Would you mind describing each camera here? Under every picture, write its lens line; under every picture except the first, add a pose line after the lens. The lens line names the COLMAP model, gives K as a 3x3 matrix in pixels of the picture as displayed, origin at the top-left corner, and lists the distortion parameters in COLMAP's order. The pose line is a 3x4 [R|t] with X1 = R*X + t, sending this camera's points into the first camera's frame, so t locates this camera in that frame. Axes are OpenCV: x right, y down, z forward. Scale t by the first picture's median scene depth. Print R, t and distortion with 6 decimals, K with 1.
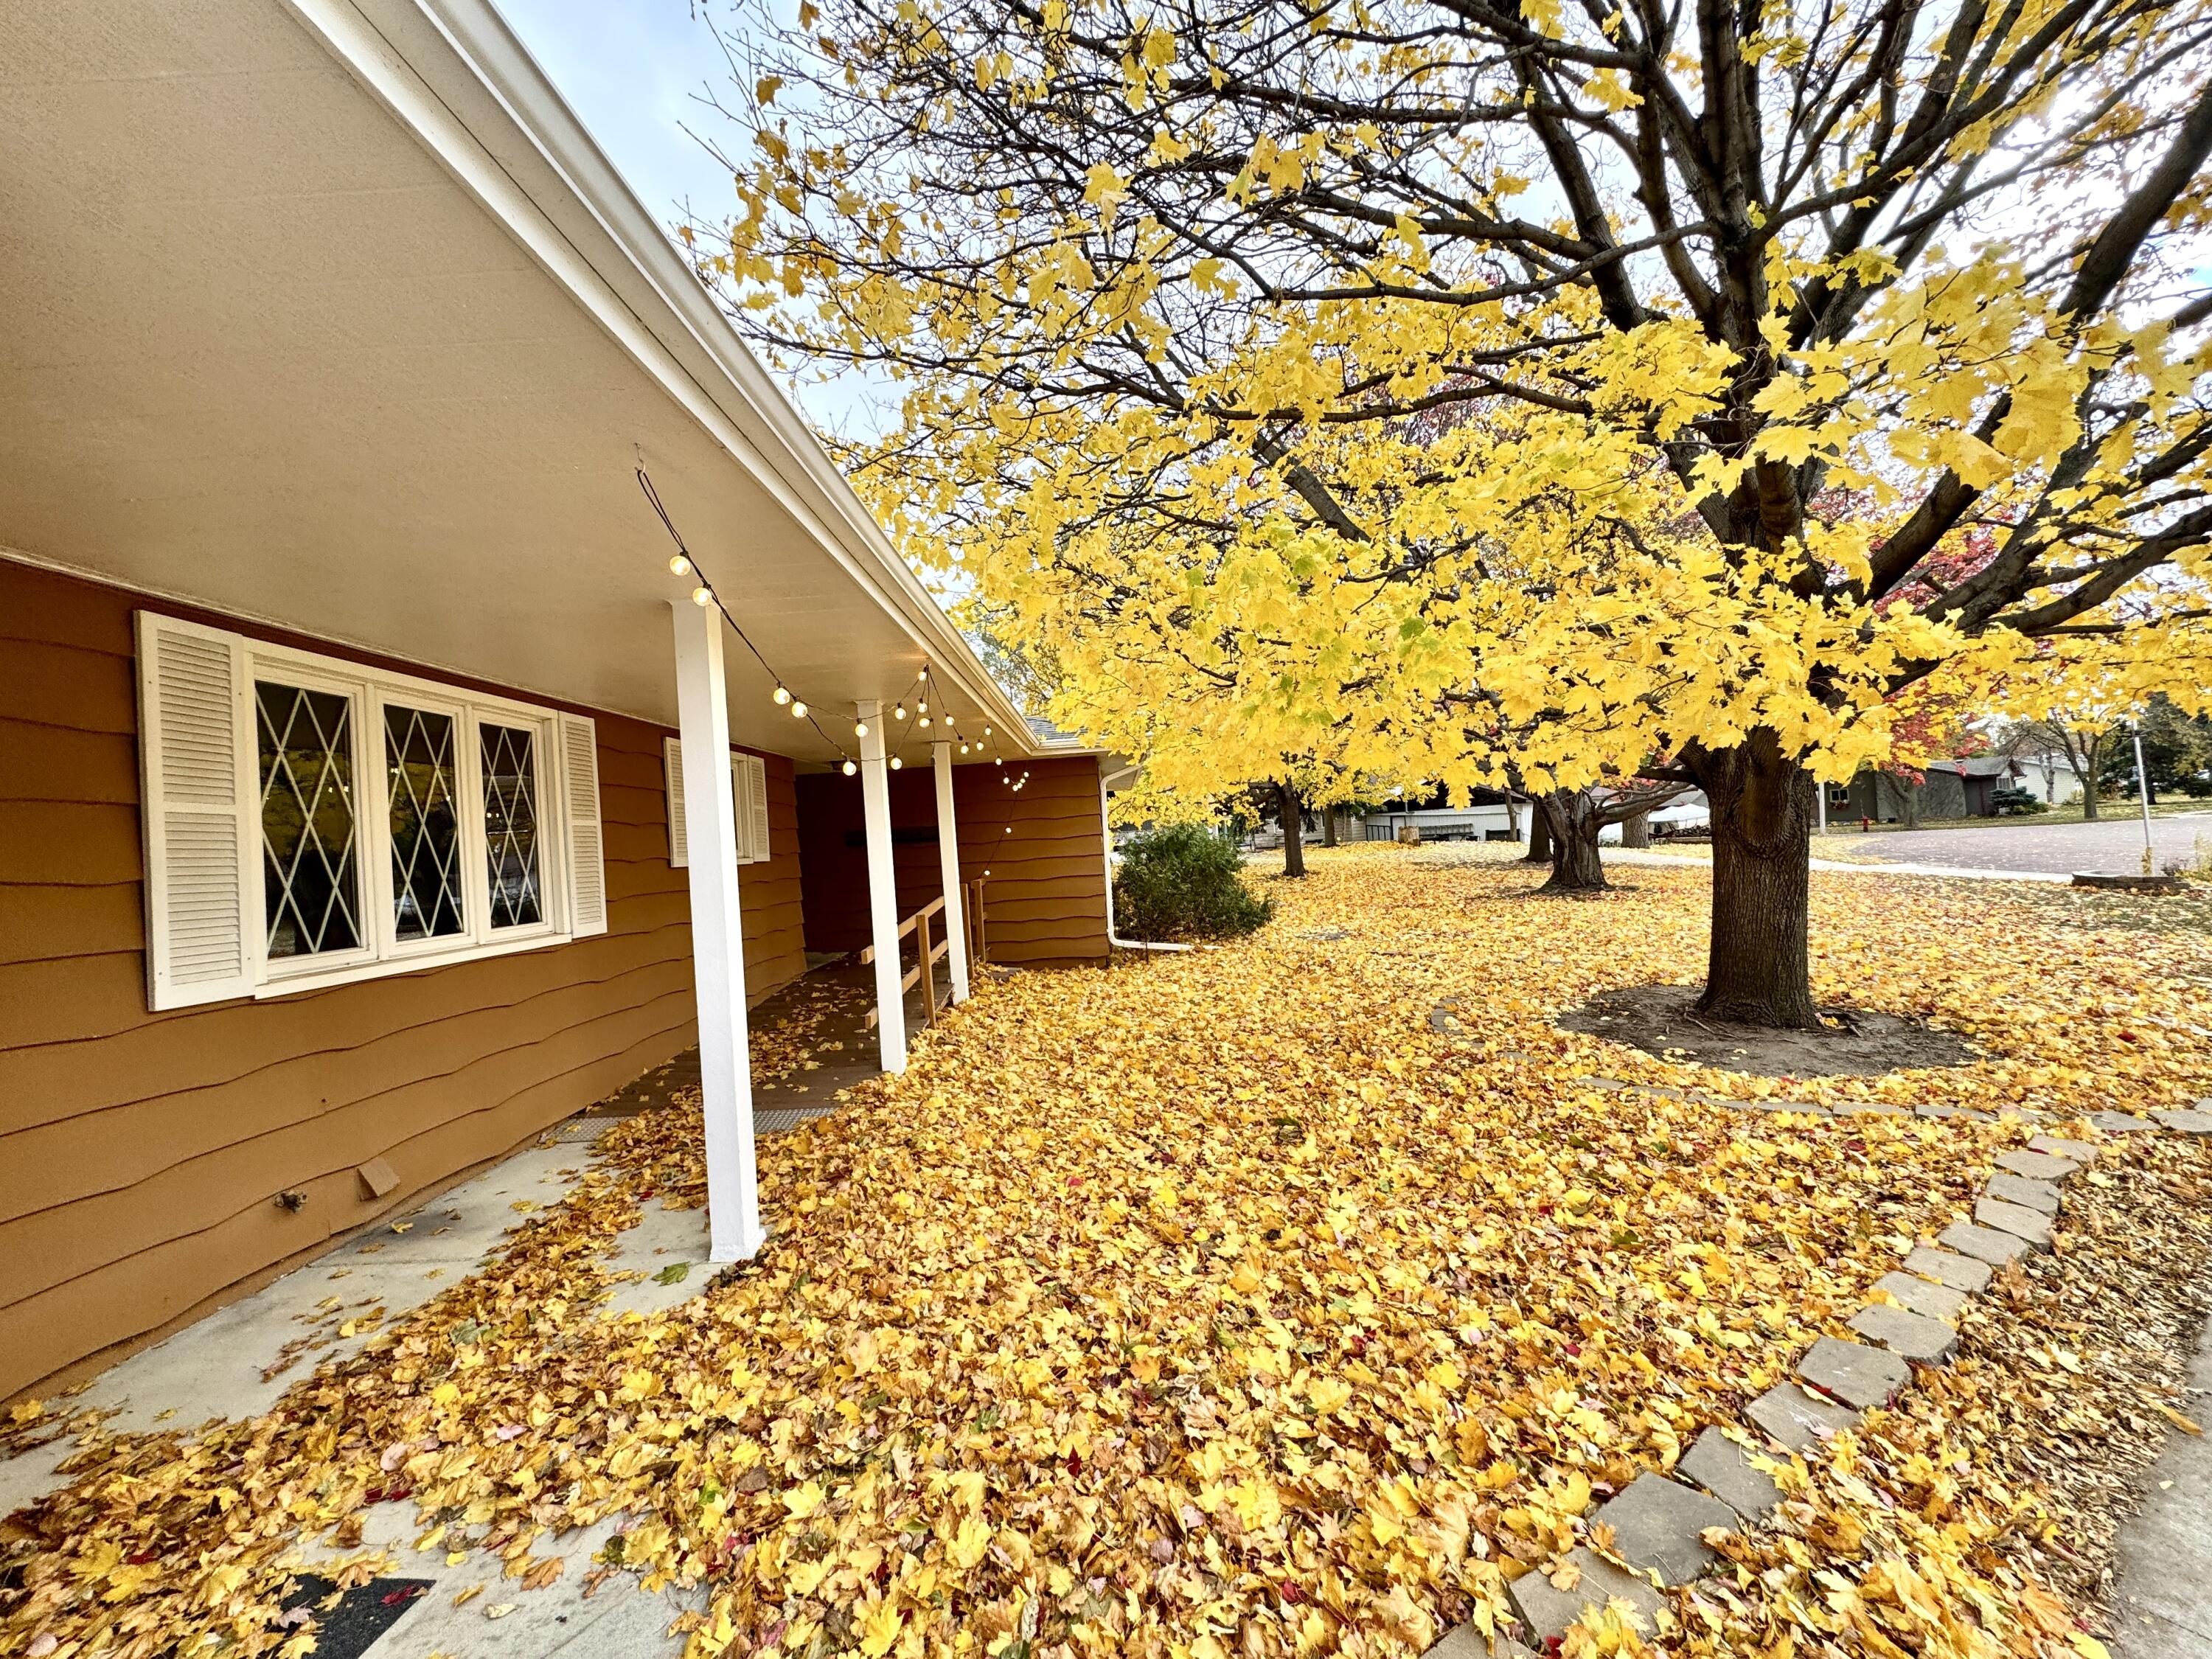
lens RADIAL K [[885.3, 0, 1106.2], [0, 885.3, 837.6], [0, 0, 1]] dist [-0.001071, 0.000225]
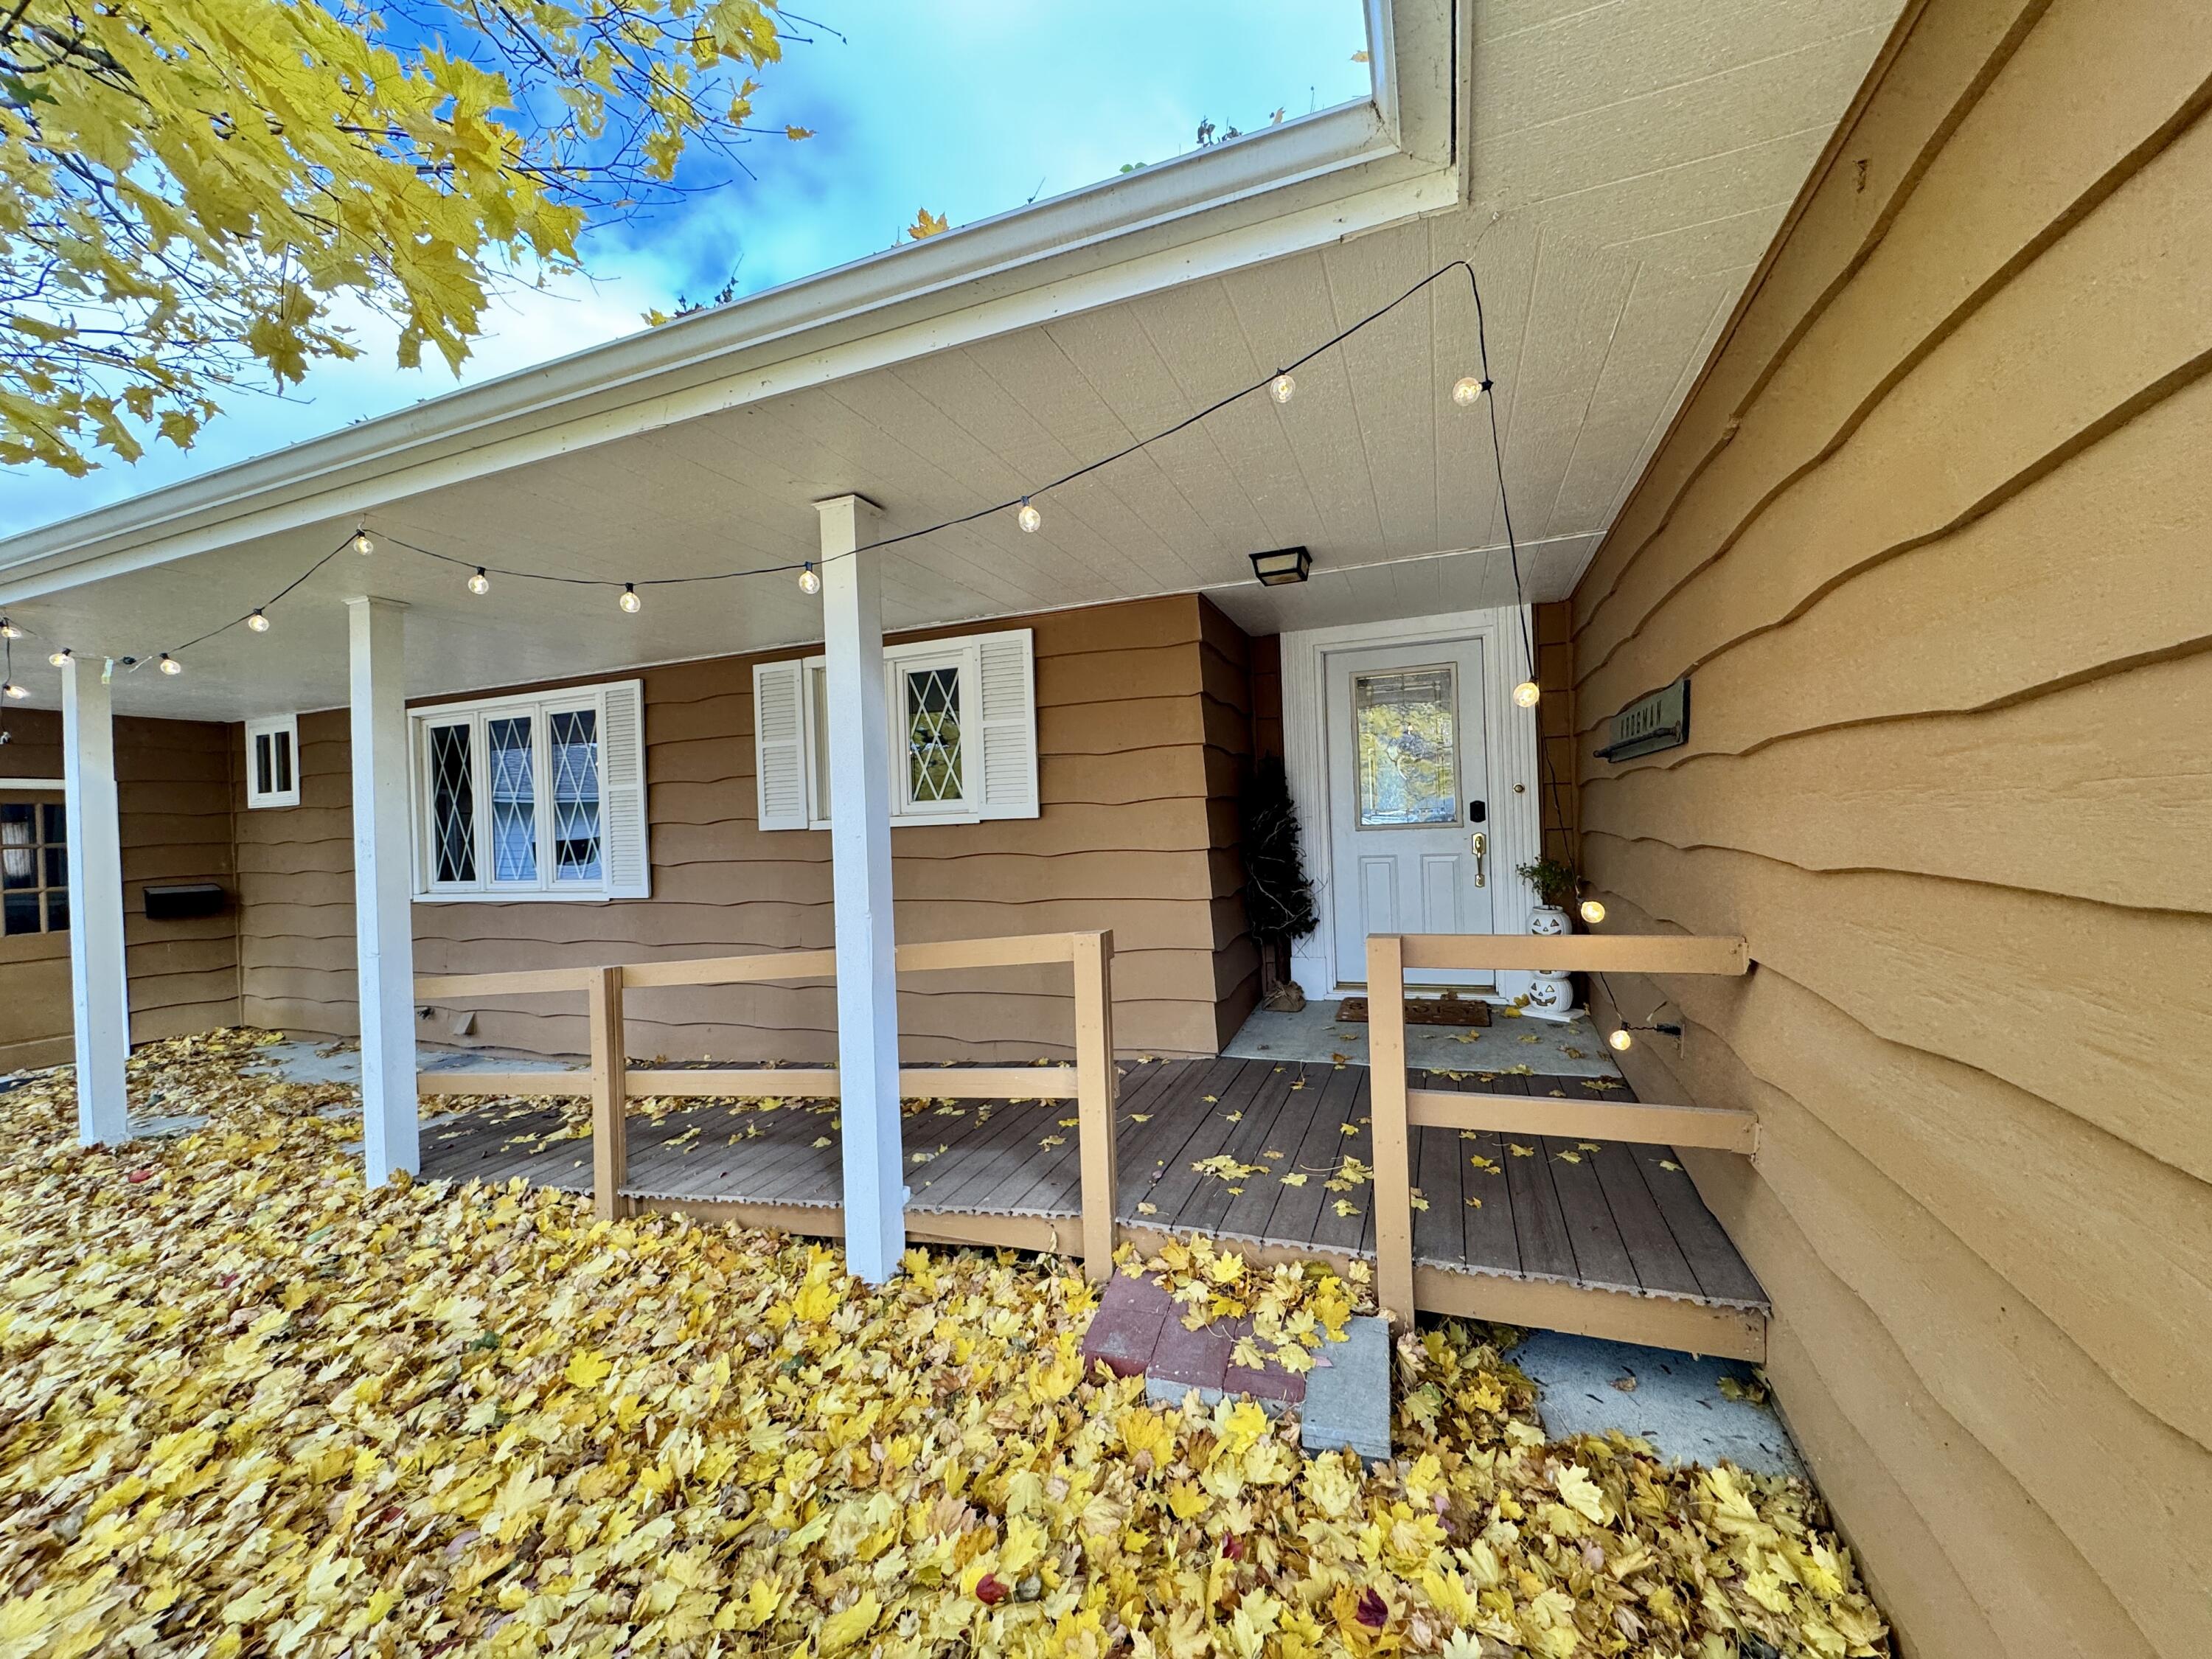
lens RADIAL K [[885.3, 0, 1106.6], [0, 885.3, 822.6], [0, 0, 1]] dist [-0.001071, 0.000225]
pose [[-0.345281, 0.021167, -0.938261, 0.202708], [0.047931, 0.998839, 0.004895, 0.054925], [0.937275, -0.043282, -0.345894, 2.230878]]
